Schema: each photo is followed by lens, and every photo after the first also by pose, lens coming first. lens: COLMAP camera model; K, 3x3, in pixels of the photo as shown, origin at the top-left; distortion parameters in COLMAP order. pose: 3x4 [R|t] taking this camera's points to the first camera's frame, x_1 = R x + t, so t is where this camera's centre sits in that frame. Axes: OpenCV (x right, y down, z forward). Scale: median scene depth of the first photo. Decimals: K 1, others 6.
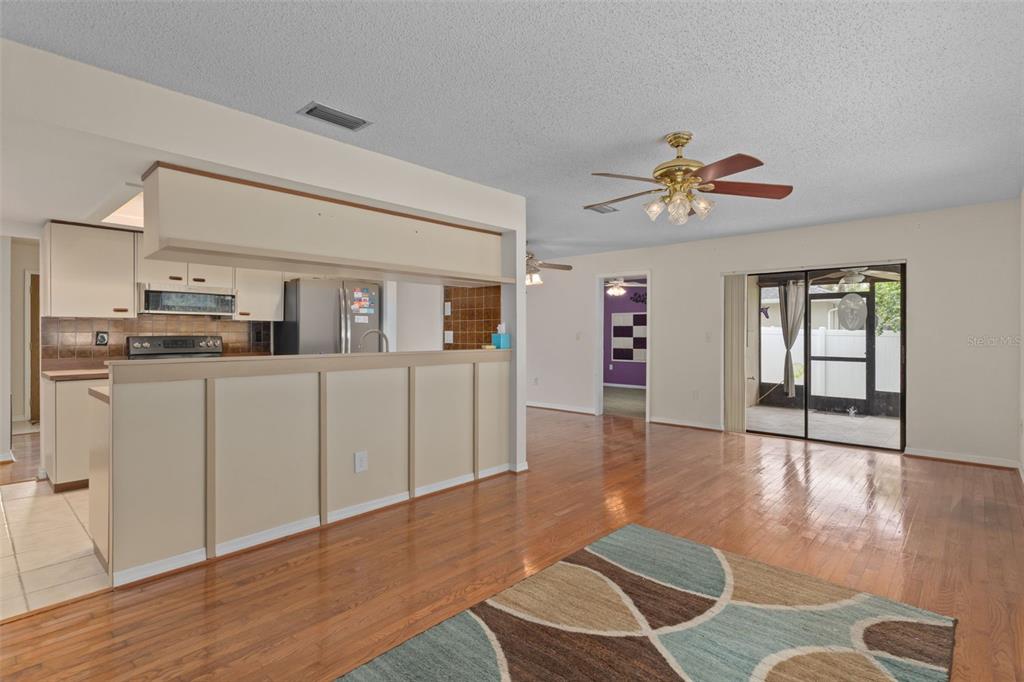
lens RADIAL K [[502.0, 0, 516.3], [0, 502.0, 336.4], [0, 0, 1]] dist [0.000085, 0.000172]
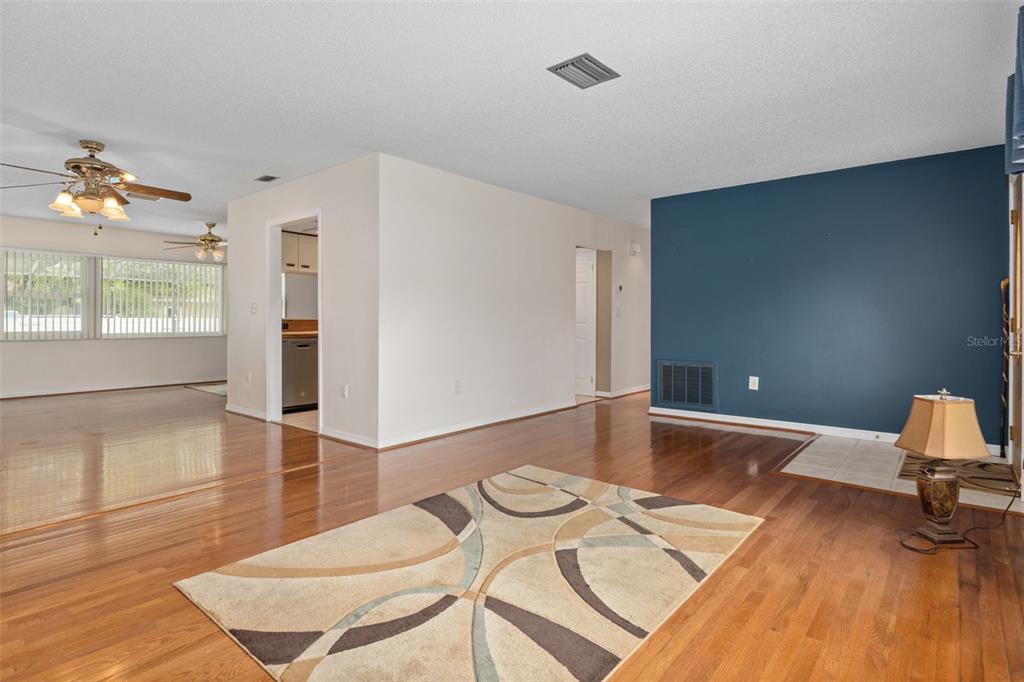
lens RADIAL K [[529.2, 0, 507.5], [0, 529.2, 320.0], [0, 0, 1]] dist [0.003081, 0.000539]
pose [[-0.999425, -0.002082, -0.033834, -0.788213], [-0.002297, 0.999977, 0.006324, 0.021210], [0.033820, 0.006398, -0.999407, 2.849599]]
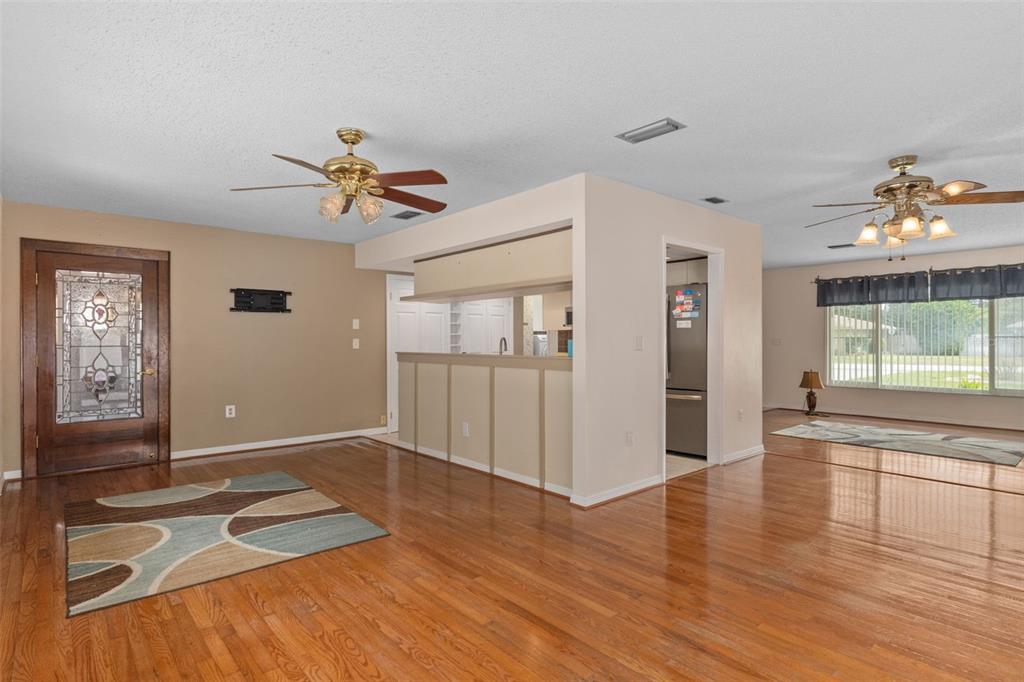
lens RADIAL K [[531.4, 0, 499.2], [0, 531.4, 342.3], [0, 0, 1]] dist [0.002205, 0.000252]
pose [[-0.125572, 0.004361, -0.992075, 1.051757], [-0.001990, 0.999987, 0.004648, -0.006030], [0.992083, 0.002558, -0.125562, 1.147294]]
